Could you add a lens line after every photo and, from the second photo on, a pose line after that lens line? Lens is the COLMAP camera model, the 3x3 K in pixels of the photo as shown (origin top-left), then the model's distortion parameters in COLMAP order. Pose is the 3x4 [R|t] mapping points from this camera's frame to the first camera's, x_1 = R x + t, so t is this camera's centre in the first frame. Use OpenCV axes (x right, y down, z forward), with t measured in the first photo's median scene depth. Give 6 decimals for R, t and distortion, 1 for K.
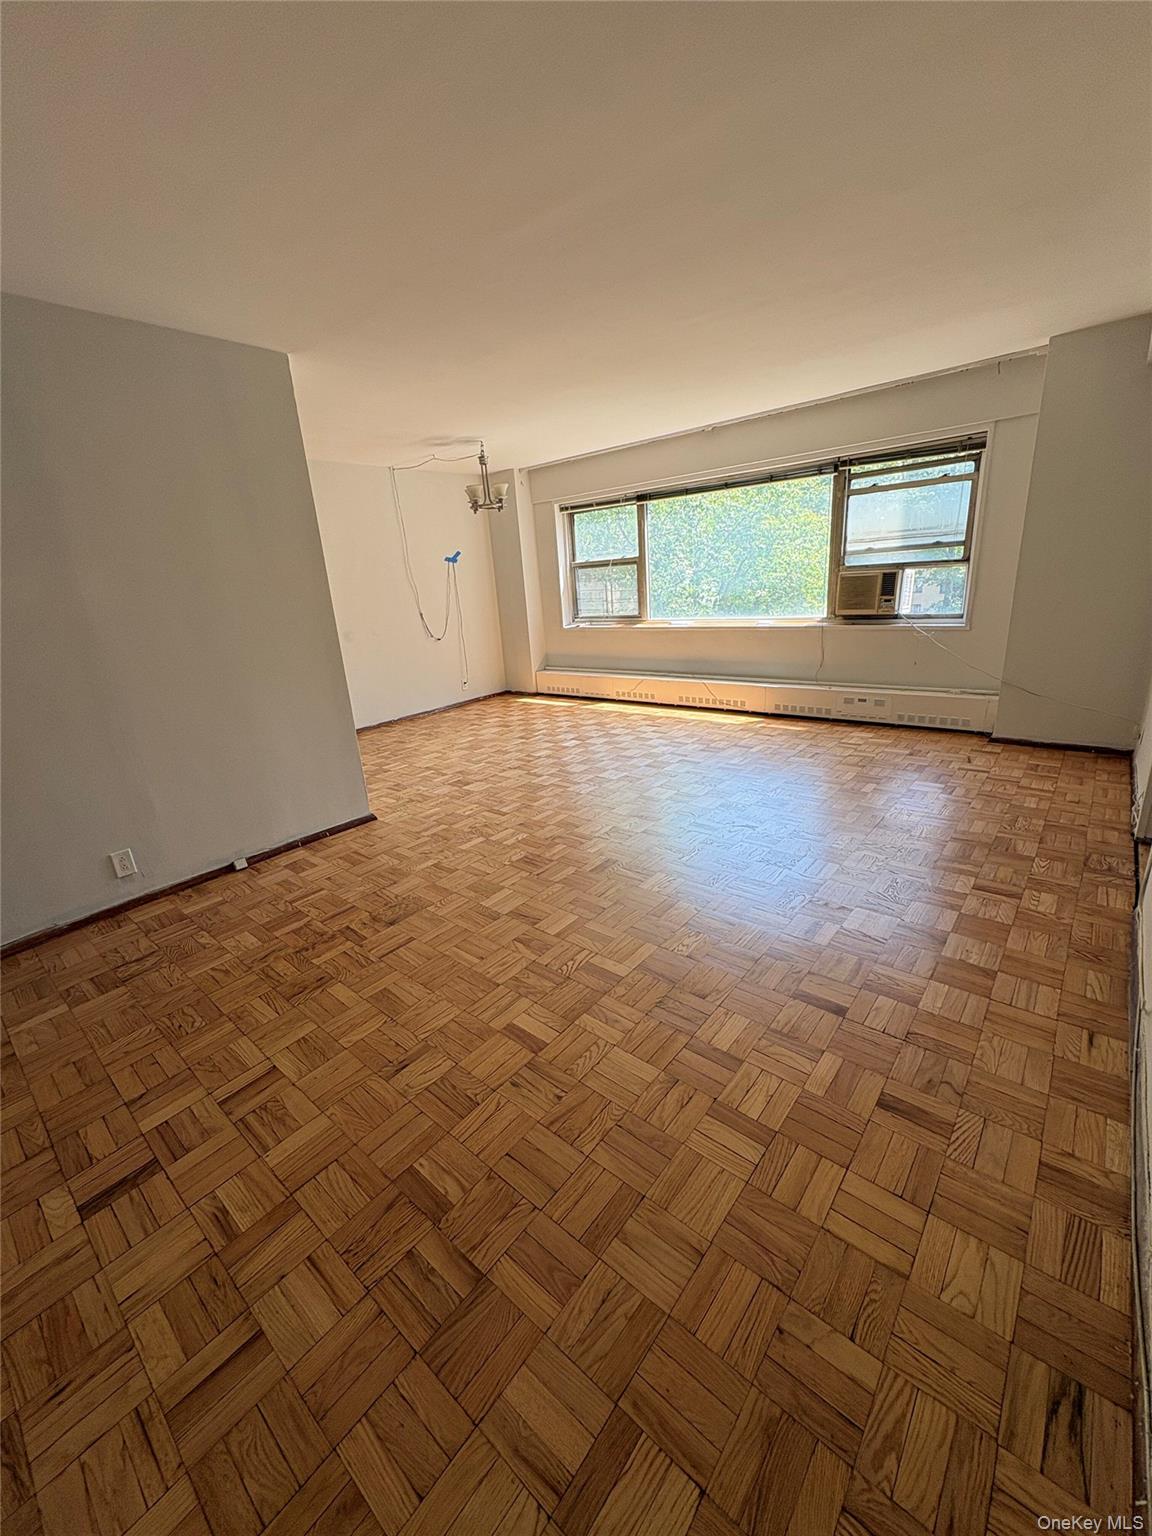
lens RADIAL K [[610.9, 0, 581.6], [0, 610.9, 767.1], [0, 0, 1]] dist [-0.003117, 0.001158]
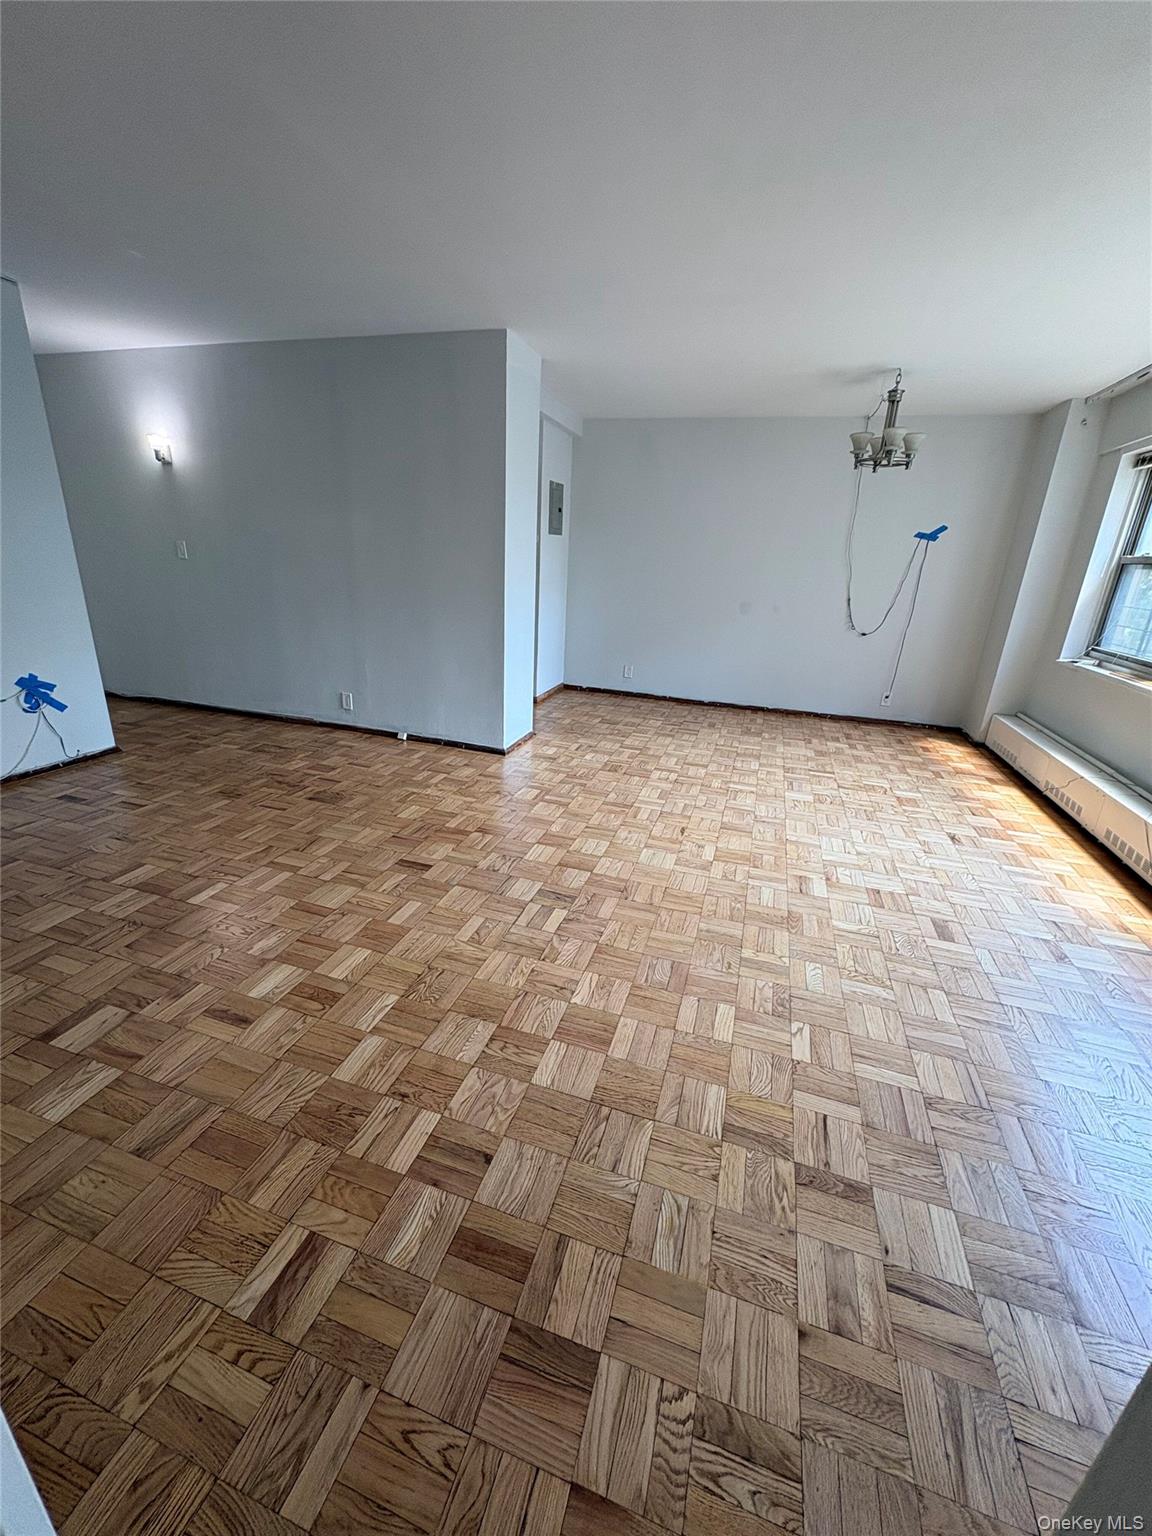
lens RADIAL K [[610.9, 0, 575.6], [0, 610.9, 772.5], [0, 0, 1]] dist [-0.003117, 0.001158]
pose [[0.377656, 0.391794, -0.838972, 0.698811], [-0.348146, 0.899668, 0.263424, -0.238678], [0.858004, 0.192601, 0.476166, 0.623731]]
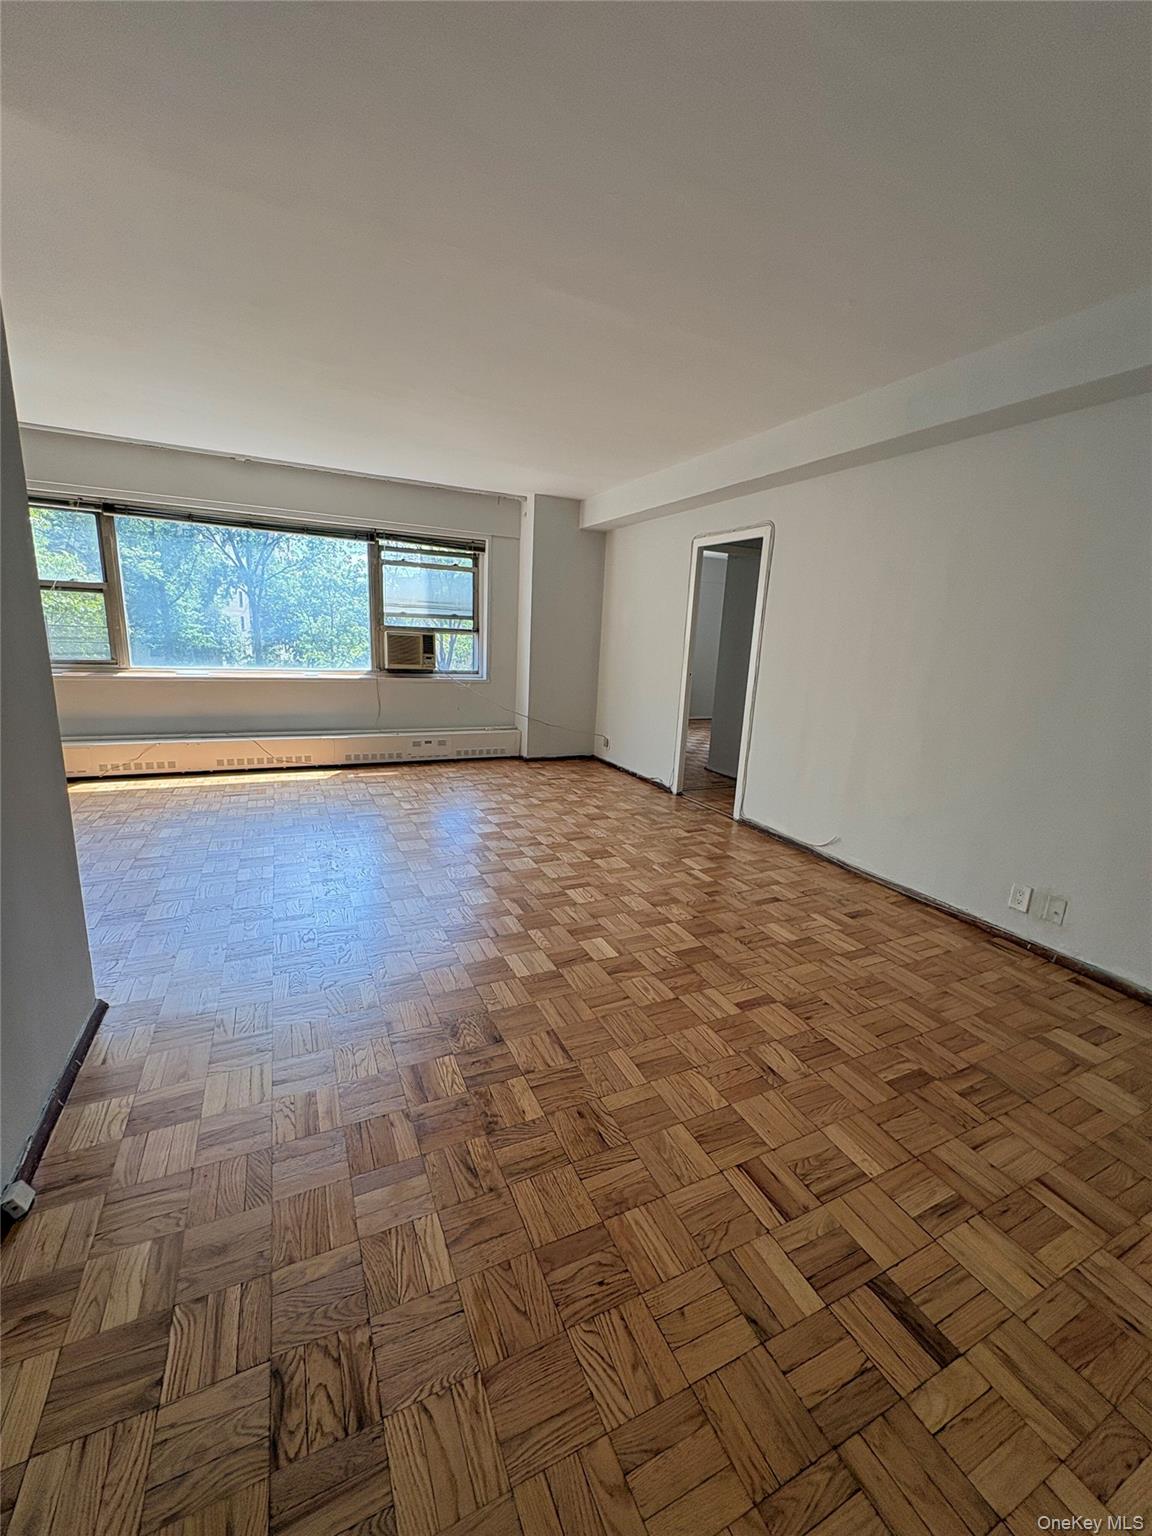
lens RADIAL K [[610.9, 0, 573.9], [0, 610.9, 765.6], [0, 0, 1]] dist [-0.003117, 0.001158]
pose [[0.407263, -0.107111, 0.907008, -0.671031], [0.201453, 0.979175, 0.025177, -0.056153], [-0.890816, 0.172466, 0.420359, 0.393800]]
